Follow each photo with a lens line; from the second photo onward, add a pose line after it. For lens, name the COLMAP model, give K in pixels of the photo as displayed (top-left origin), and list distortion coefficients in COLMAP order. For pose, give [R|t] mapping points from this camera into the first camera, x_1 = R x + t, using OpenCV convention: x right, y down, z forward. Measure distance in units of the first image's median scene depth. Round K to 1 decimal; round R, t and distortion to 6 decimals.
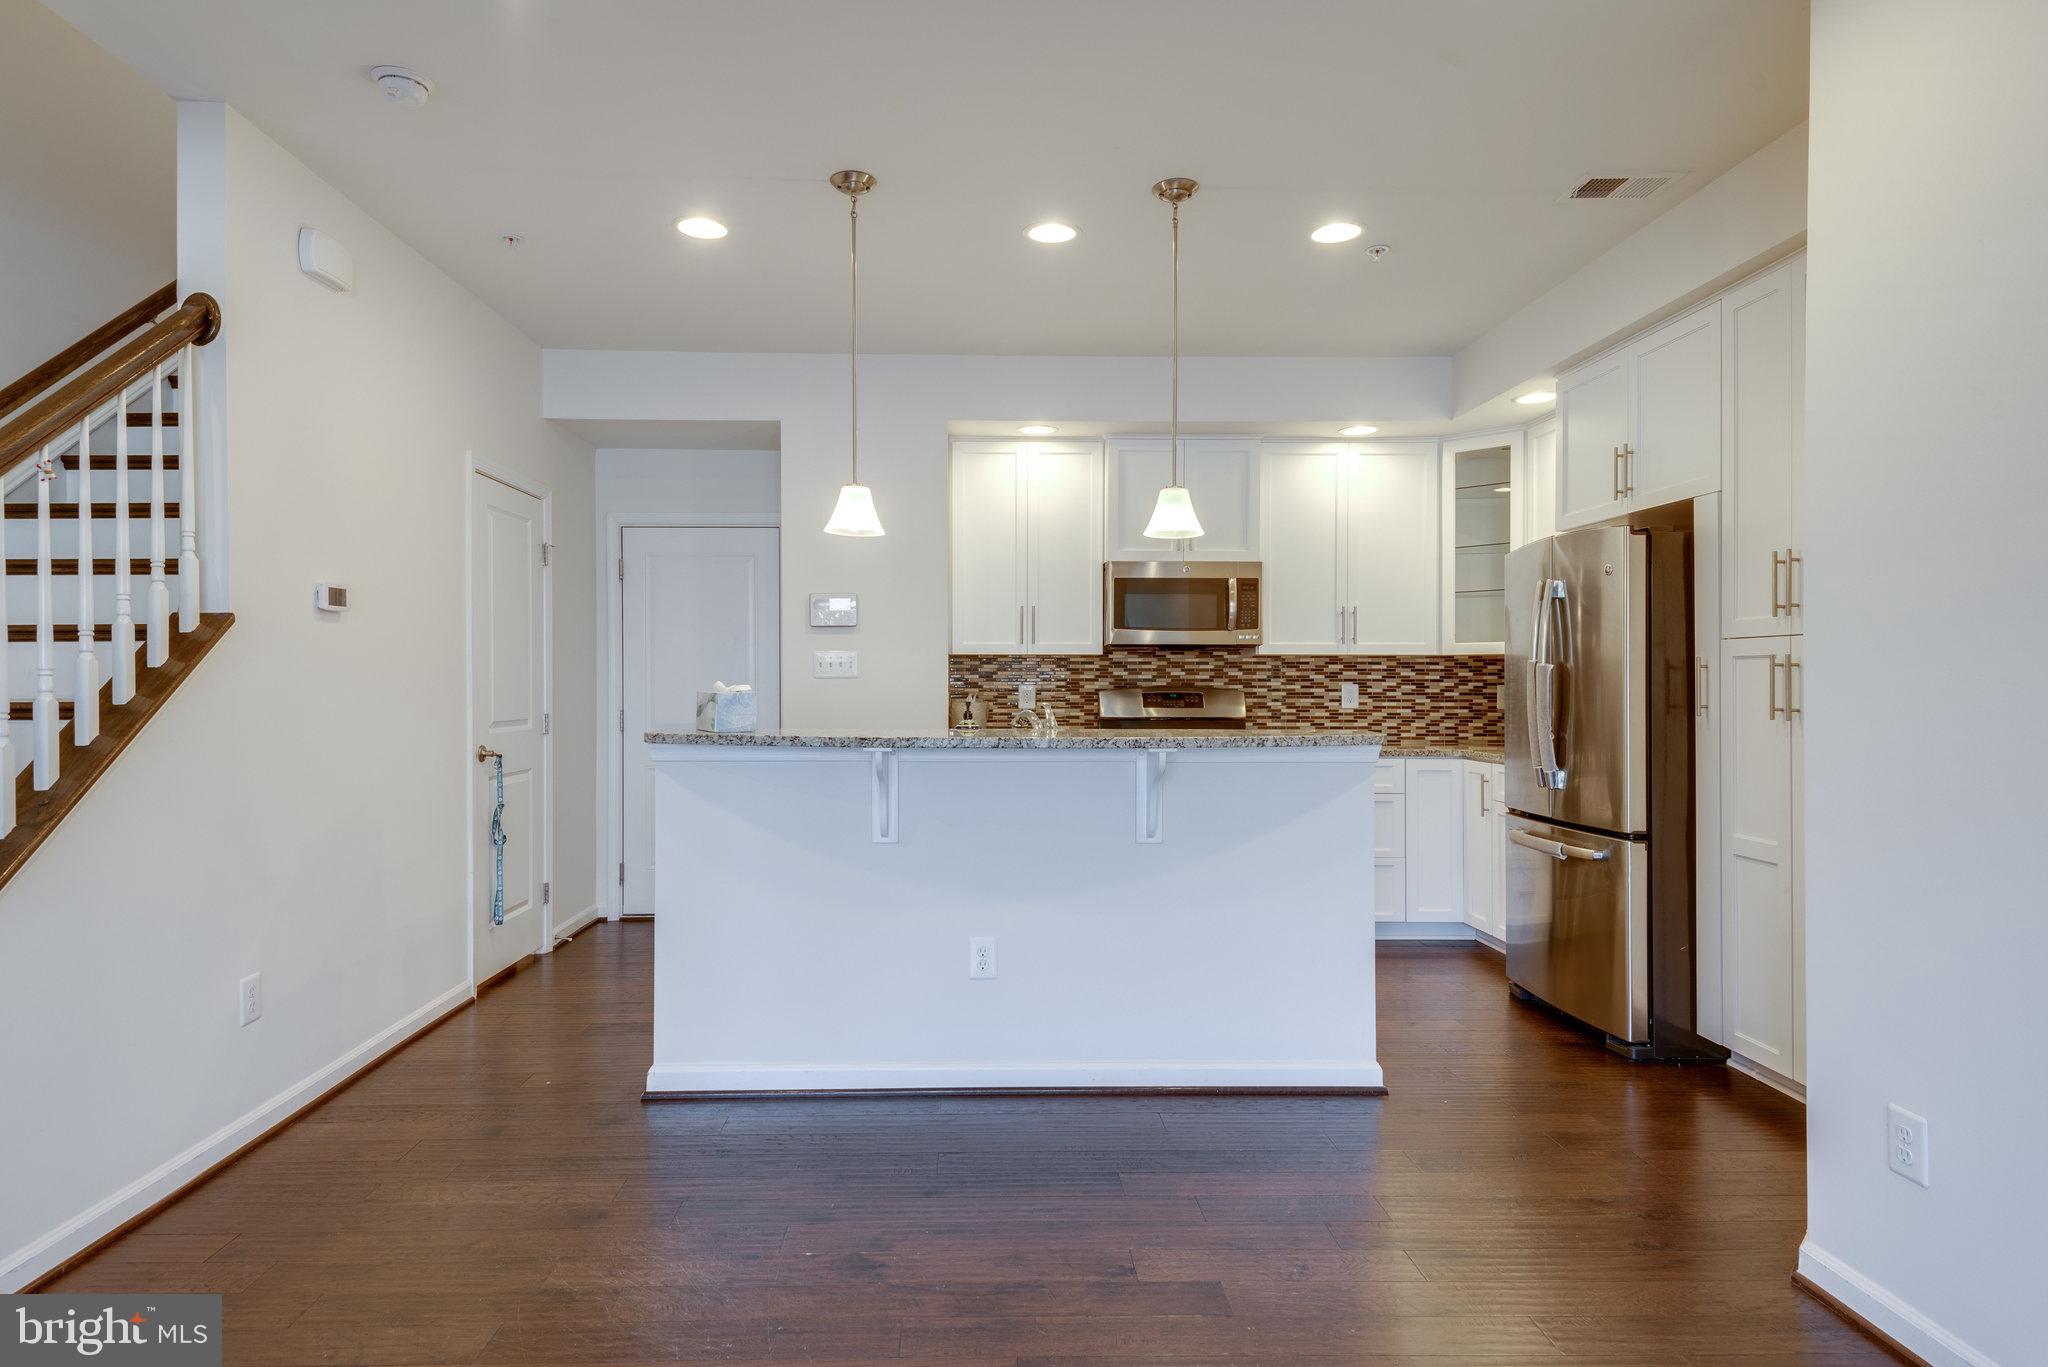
lens RADIAL K [[1107.7, 0, 1012.8], [0, 1107.7, 682.7], [0, 0, 1]] dist [0.032792, -0.001850]
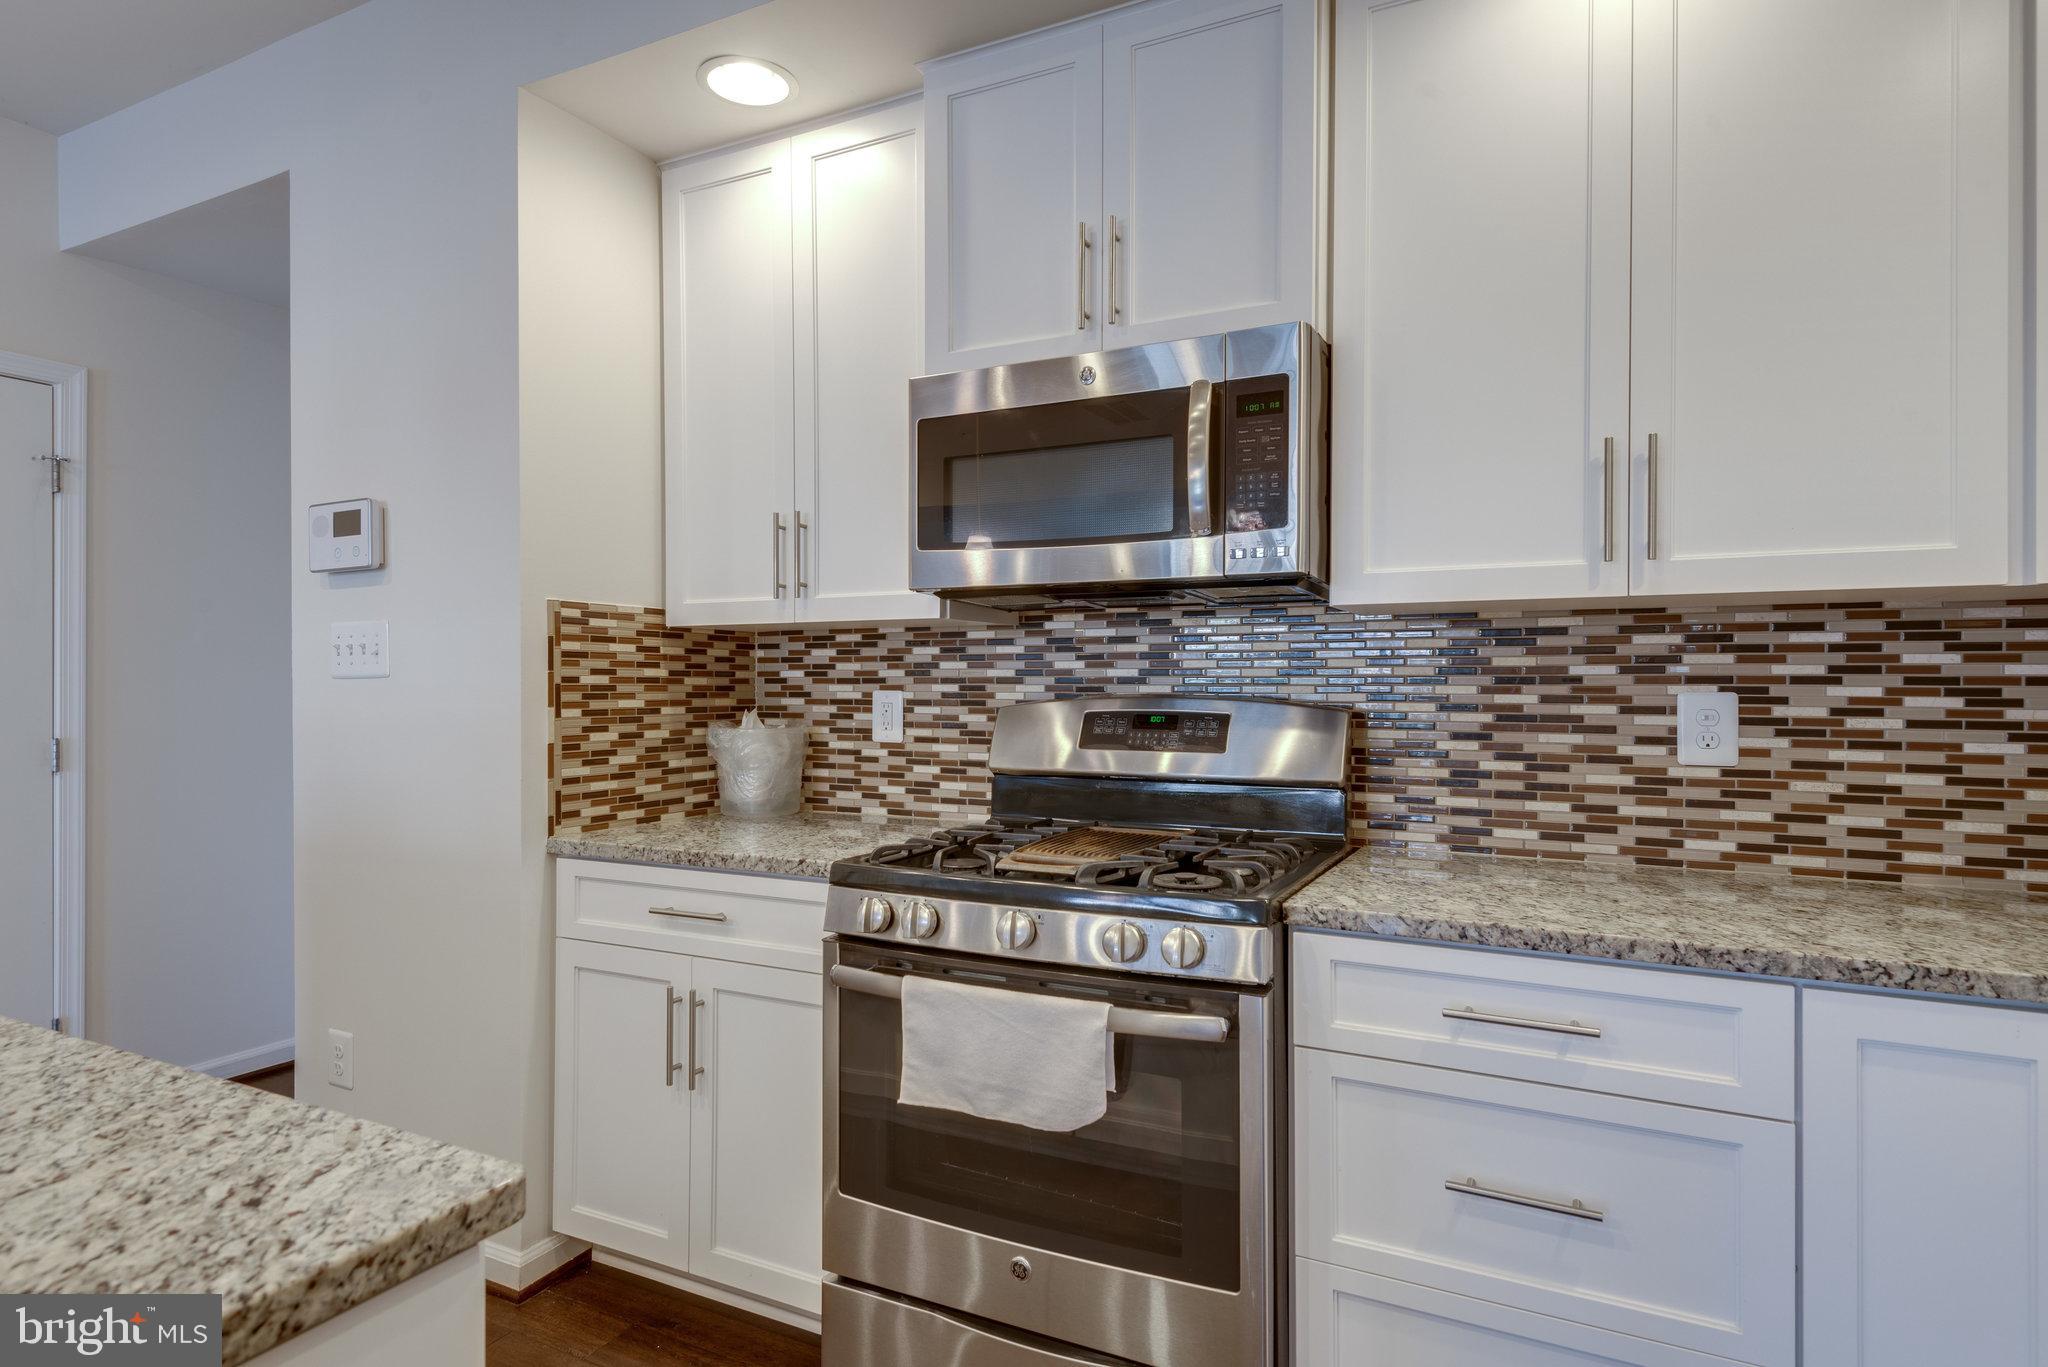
lens RADIAL K [[1107.7, 0, 1034.8], [0, 1107.7, 693.5], [0, 0, 1]] dist [0.032792, -0.001850]
pose [[0.884736, 0.004191, -0.466074, 0.282625], [0.000476, 0.999951, 0.009896, -0.001573], [0.466092, -0.008977, 0.884690, 0.614023]]
